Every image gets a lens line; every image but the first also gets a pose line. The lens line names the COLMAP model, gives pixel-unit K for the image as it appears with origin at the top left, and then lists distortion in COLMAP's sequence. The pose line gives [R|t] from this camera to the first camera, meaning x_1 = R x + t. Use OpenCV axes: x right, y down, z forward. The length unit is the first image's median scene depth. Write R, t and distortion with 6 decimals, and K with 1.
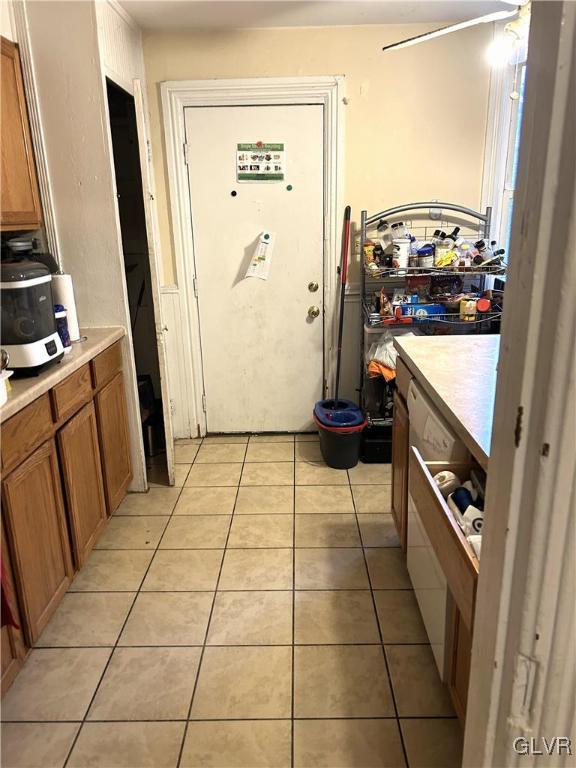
lens RADIAL K [[583.6, 0, 289.4], [0, 583.6, 385.3], [0, 0, 1]] dist [0.005925, -0.001049]
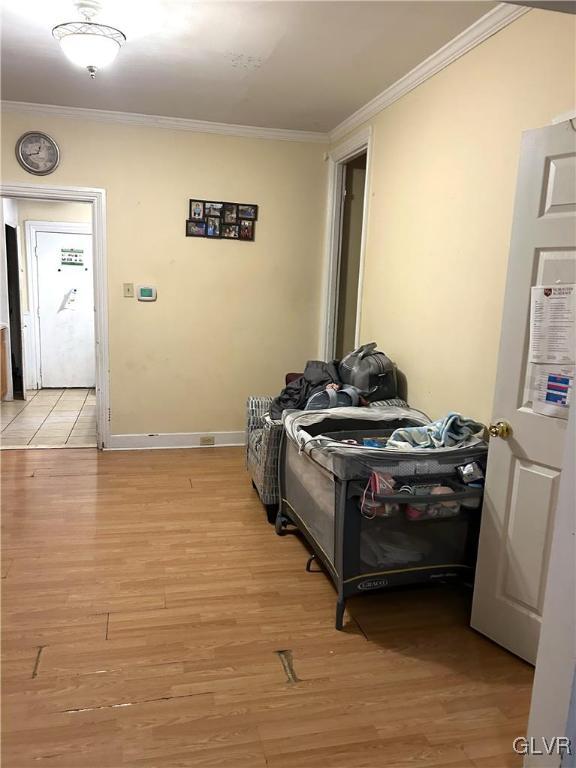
lens RADIAL K [[583.6, 0, 287.6], [0, 583.6, 383.6], [0, 0, 1]] dist [0.005925, -0.001049]
pose [[0.962802, 0.010514, 0.270004, 0.142410], [0.024499, 0.991730, -0.125978, 0.390467], [-0.269096, 0.127907, 0.954582, -1.268969]]
